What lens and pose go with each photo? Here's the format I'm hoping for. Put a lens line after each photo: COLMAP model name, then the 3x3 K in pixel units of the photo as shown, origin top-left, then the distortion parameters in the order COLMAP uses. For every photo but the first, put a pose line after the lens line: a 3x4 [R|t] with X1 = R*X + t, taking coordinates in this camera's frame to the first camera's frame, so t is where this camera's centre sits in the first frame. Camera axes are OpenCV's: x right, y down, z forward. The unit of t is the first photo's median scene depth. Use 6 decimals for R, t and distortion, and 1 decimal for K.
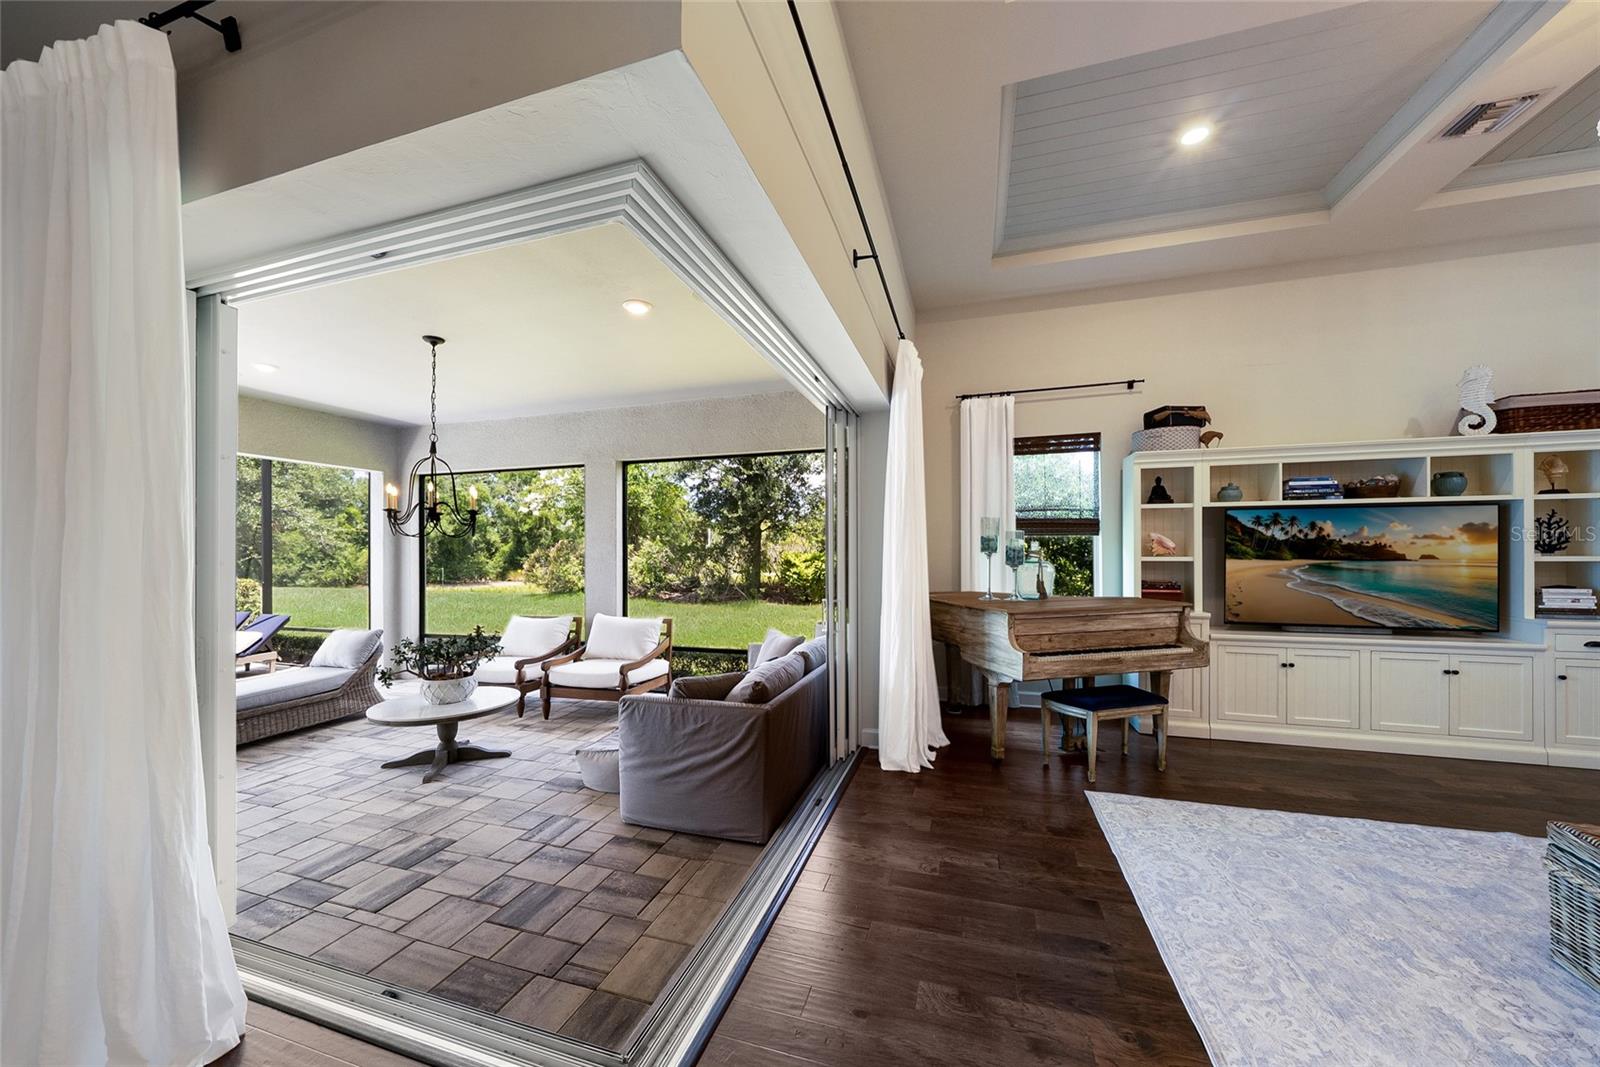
lens RADIAL K [[555.4, 0, 799.2], [0, 555.4, 550.2], [0, 0, 1]] dist [0.000167, 0.000169]
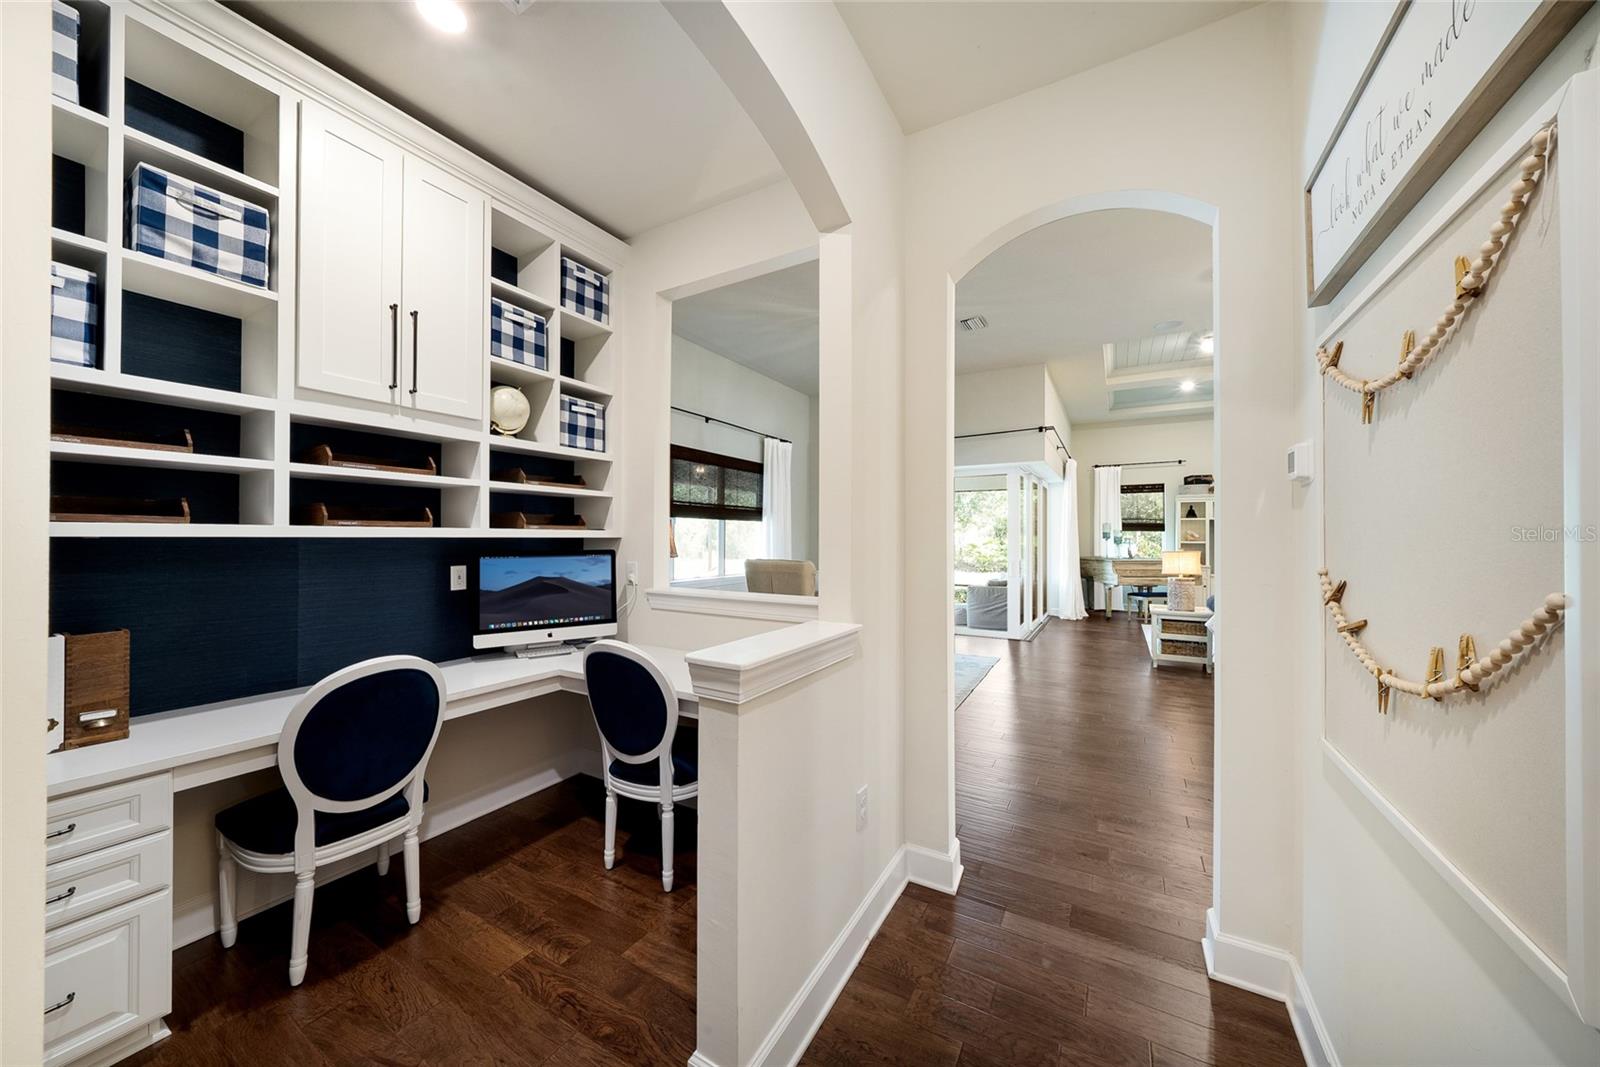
lens RADIAL K [[555.4, 0, 798.2], [0, 555.4, 530.0], [0, 0, 1]] dist [0.000167, 0.000169]
pose [[0.978159, 0.008570, -0.207679, -0.463604], [-0.010977, 0.999885, -0.010437, 0.005946], [0.207566, 0.012488, 0.978141, -1.622912]]
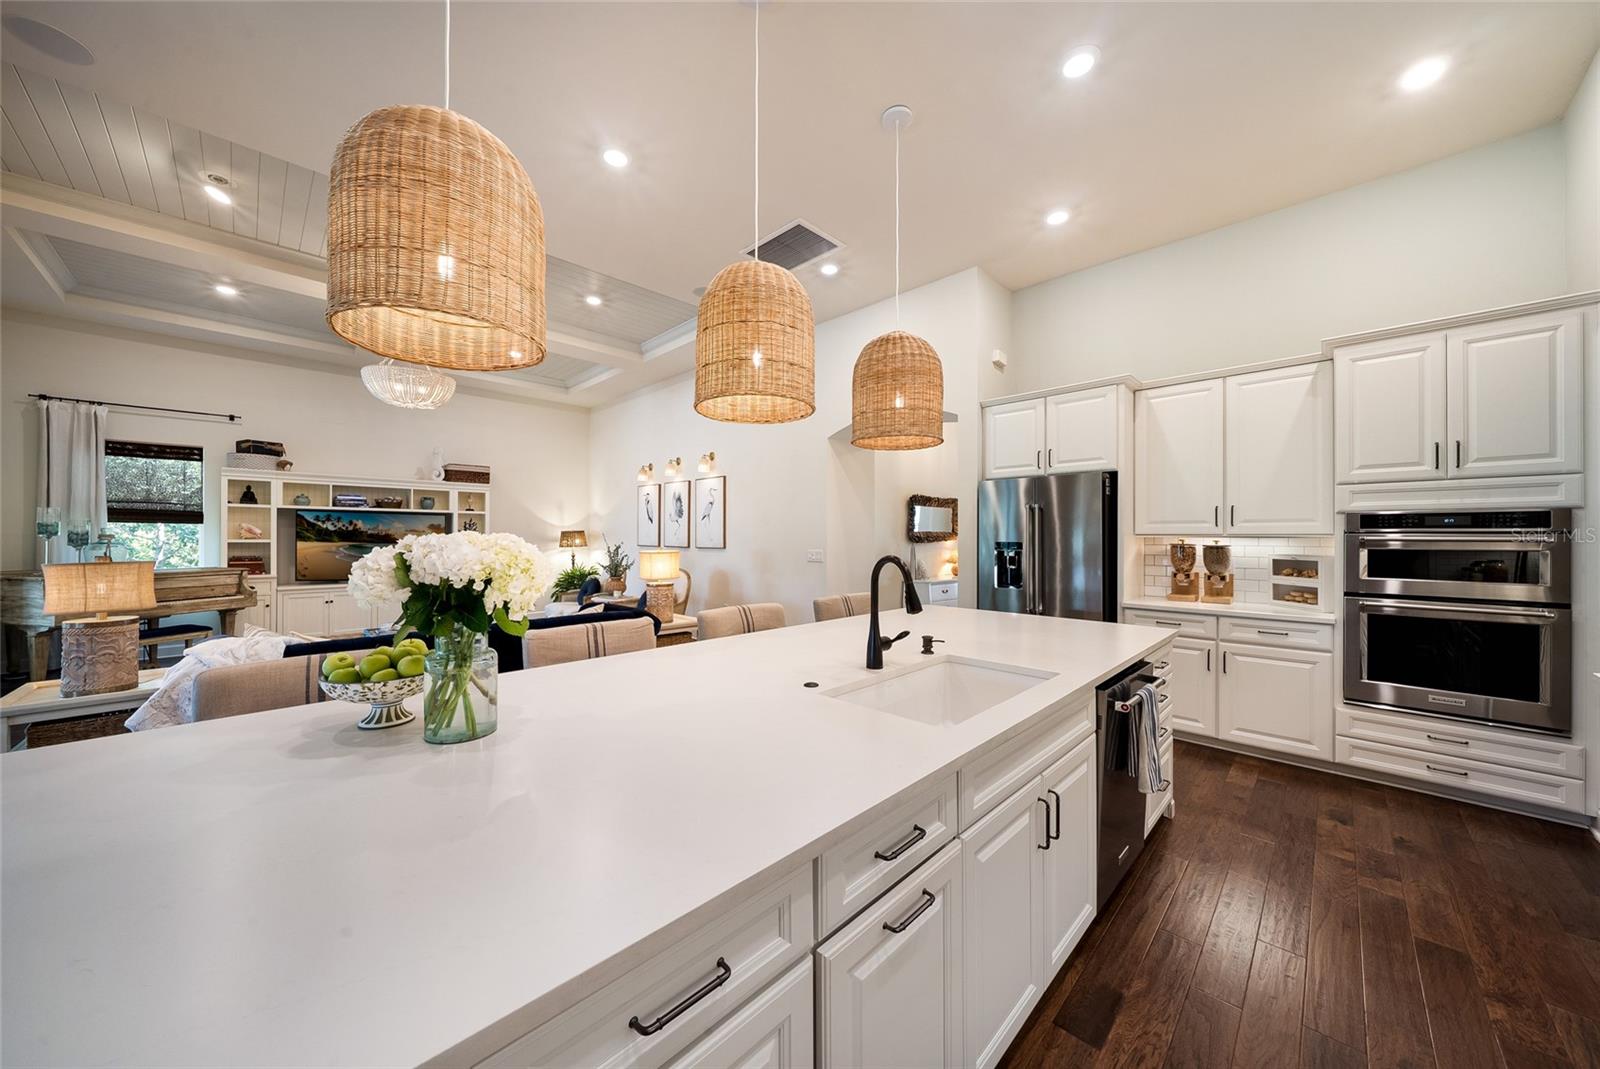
lens RADIAL K [[555.4, 0, 795.1], [0, 555.4, 537.5], [0, 0, 1]] dist [0.000167, 0.000169]
pose [[0.472590, 0.008160, 0.881244, 0.037839], [-0.005032, 0.999966, -0.006561, 0.008391], [-0.881268, -0.001334, 0.472615, -1.053924]]
